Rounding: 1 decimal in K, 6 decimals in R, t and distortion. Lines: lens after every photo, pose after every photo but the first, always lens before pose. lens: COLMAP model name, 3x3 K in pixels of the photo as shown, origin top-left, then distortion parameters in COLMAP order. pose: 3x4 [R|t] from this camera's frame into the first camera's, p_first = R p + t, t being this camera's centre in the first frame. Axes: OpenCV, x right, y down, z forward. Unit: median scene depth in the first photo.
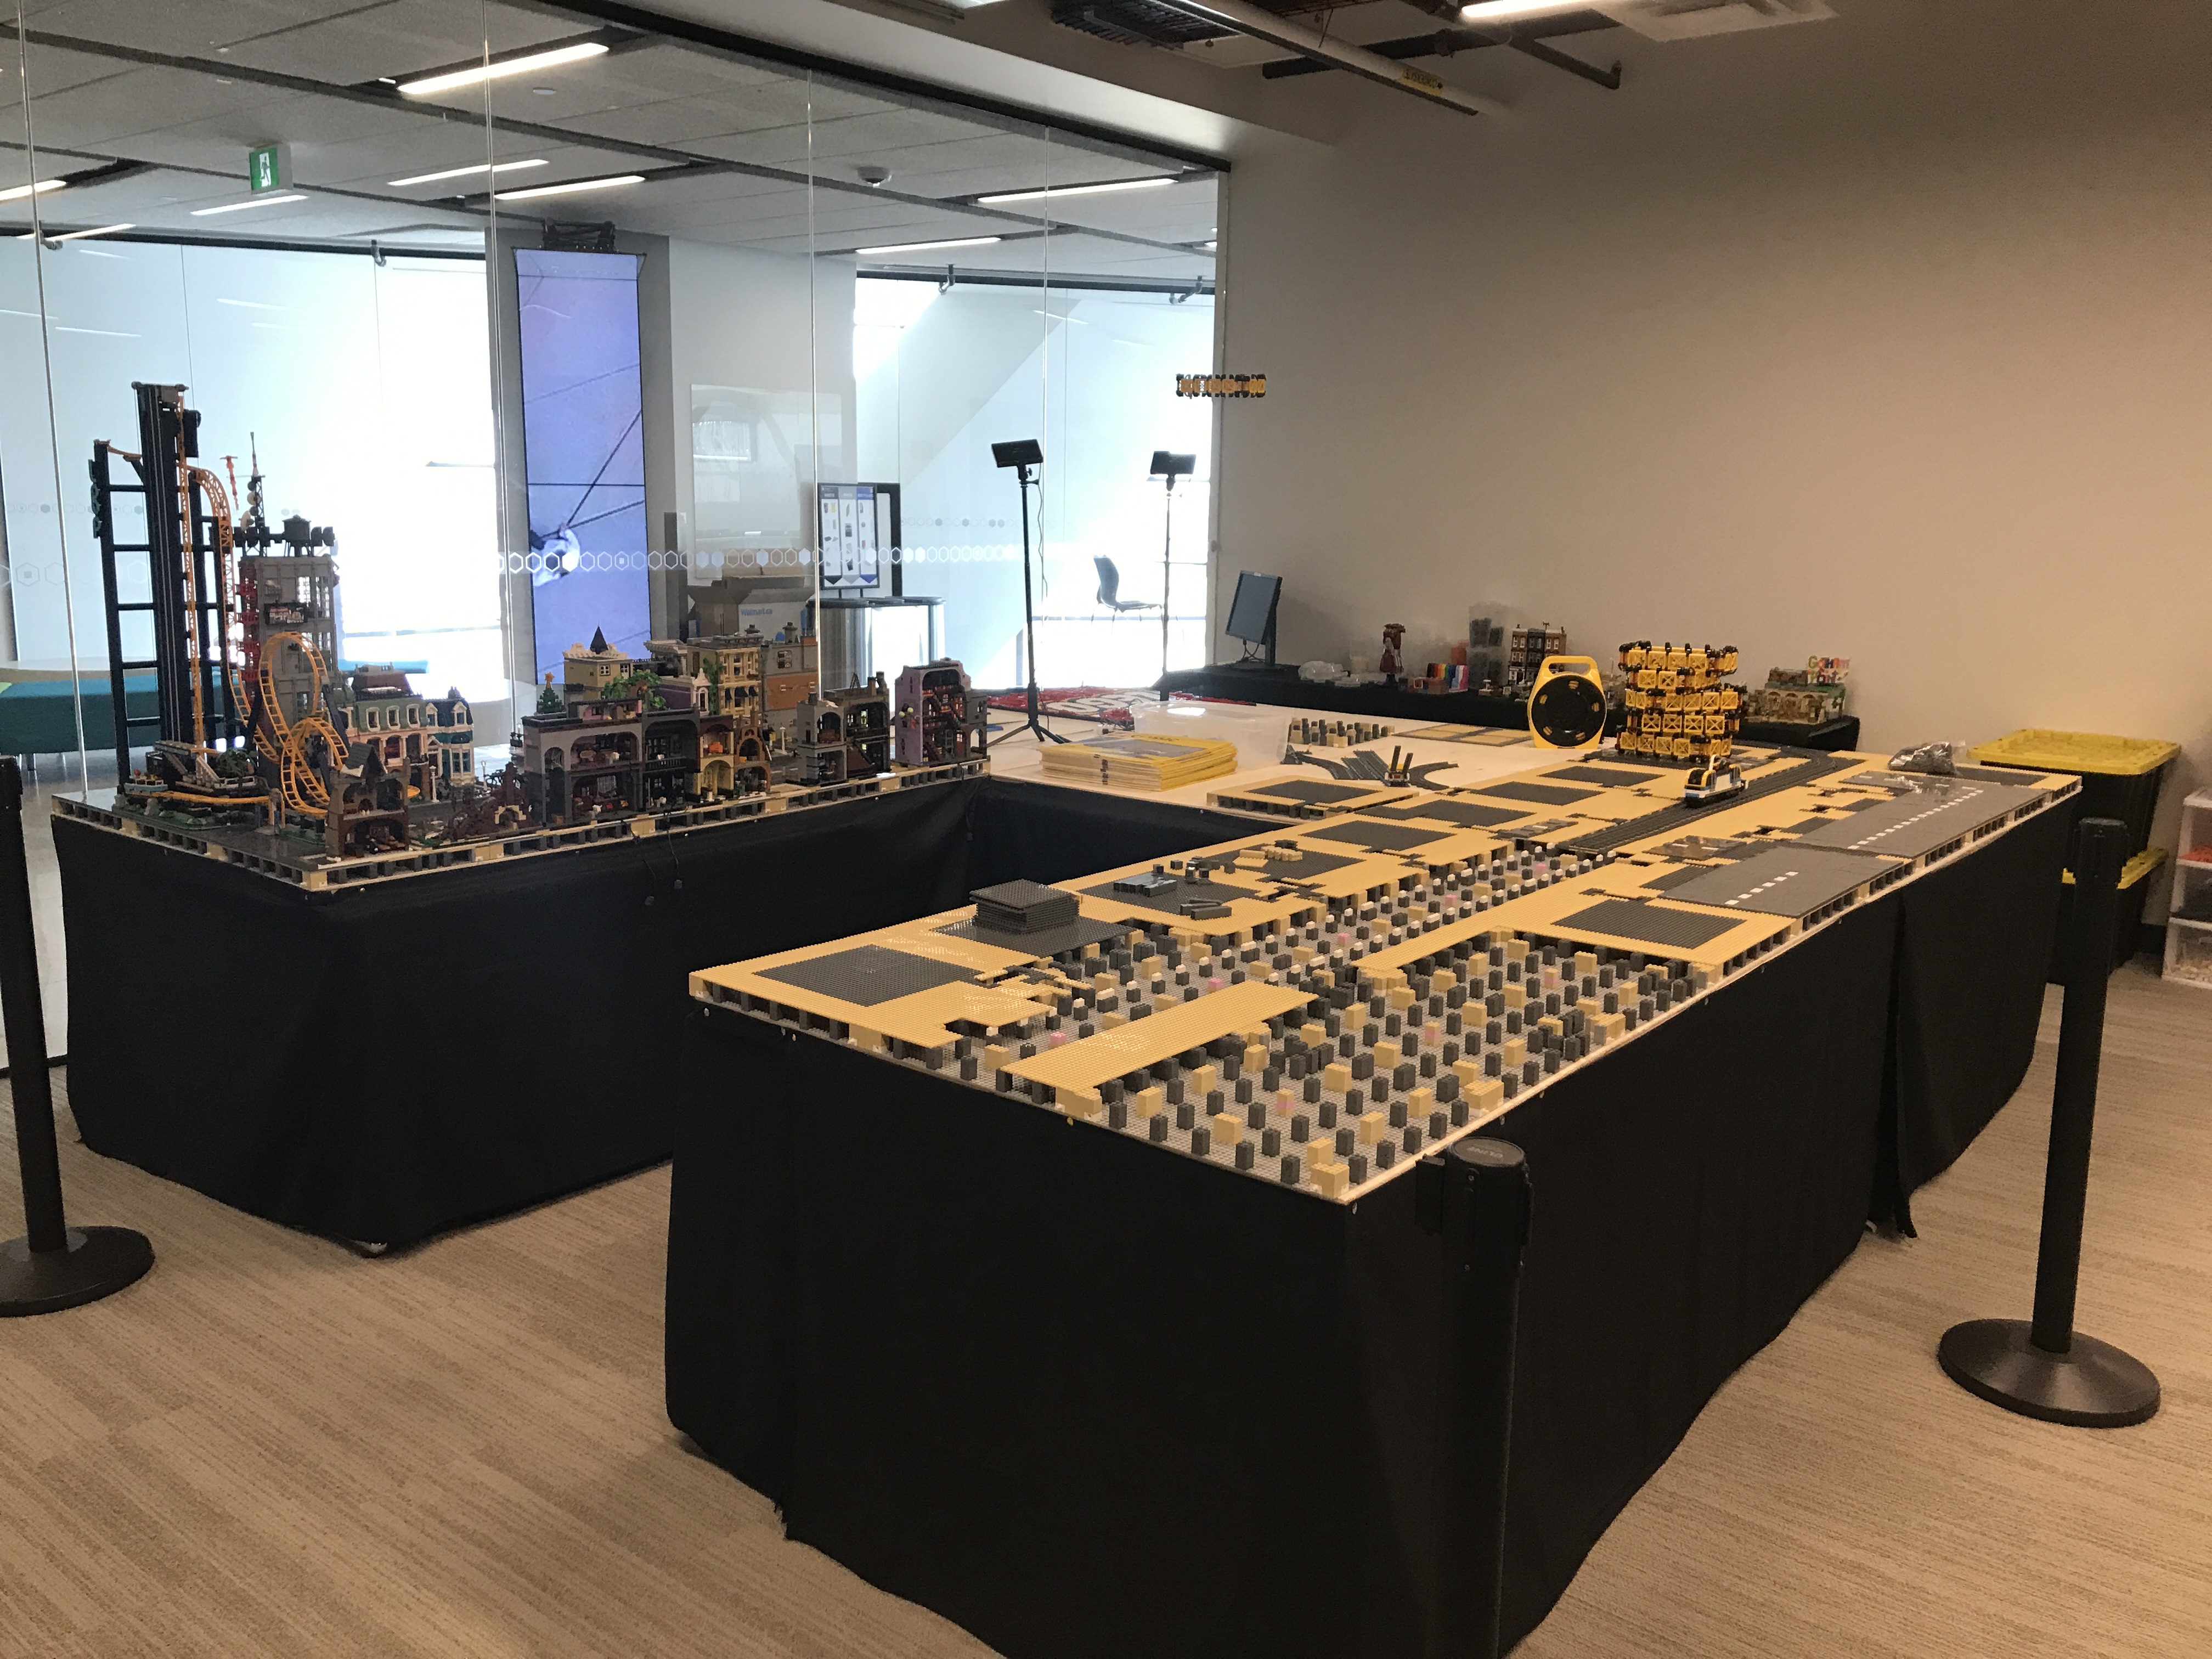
lens RADIAL K [[1785.4, 0, 1098.3], [0, 1785.4, 803.7], [0, 0, 1]] dist [0.097021, -0.151933]
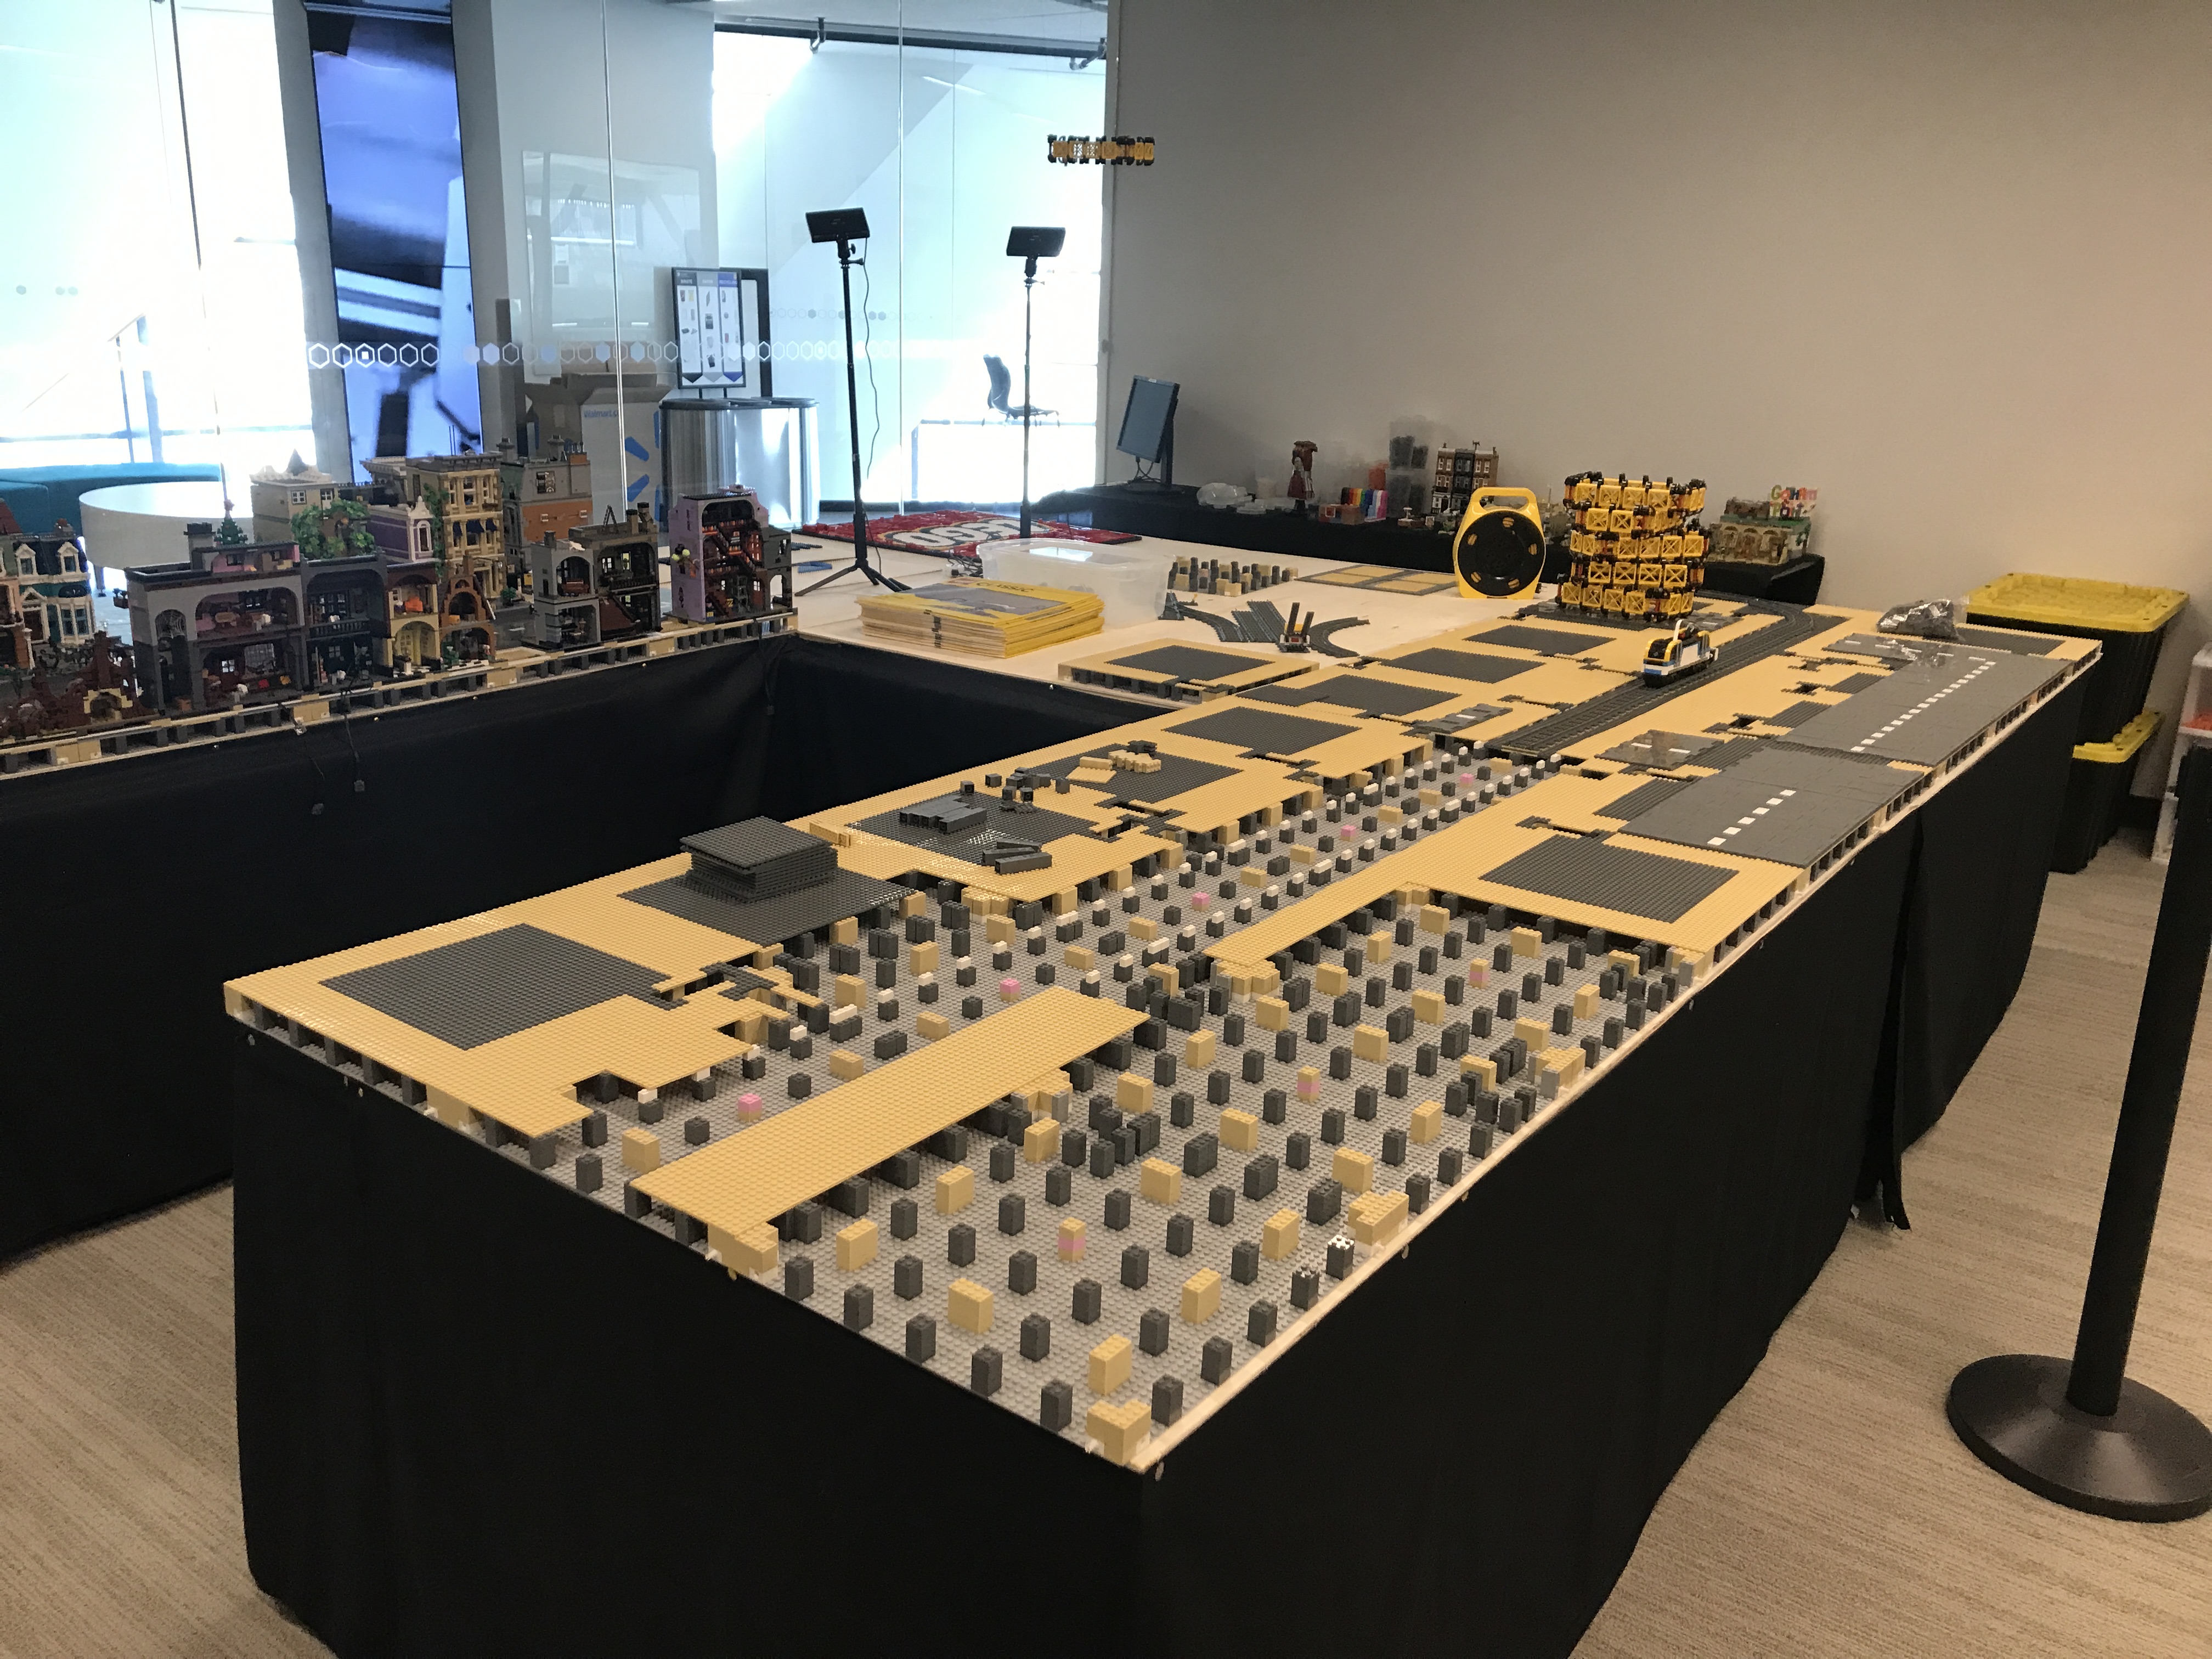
lens RADIAL K [[1785.4, 0, 1098.3], [0, 1785.4, 803.7], [0, 0, 1]] dist [0.097021, -0.151933]
pose [[0.999003, 0.002267, 0.044579, 0.055429], [-0.007023, 0.994255, 0.106811, -0.037444], [-0.044081, -0.107017, 0.993280, 0.247608]]
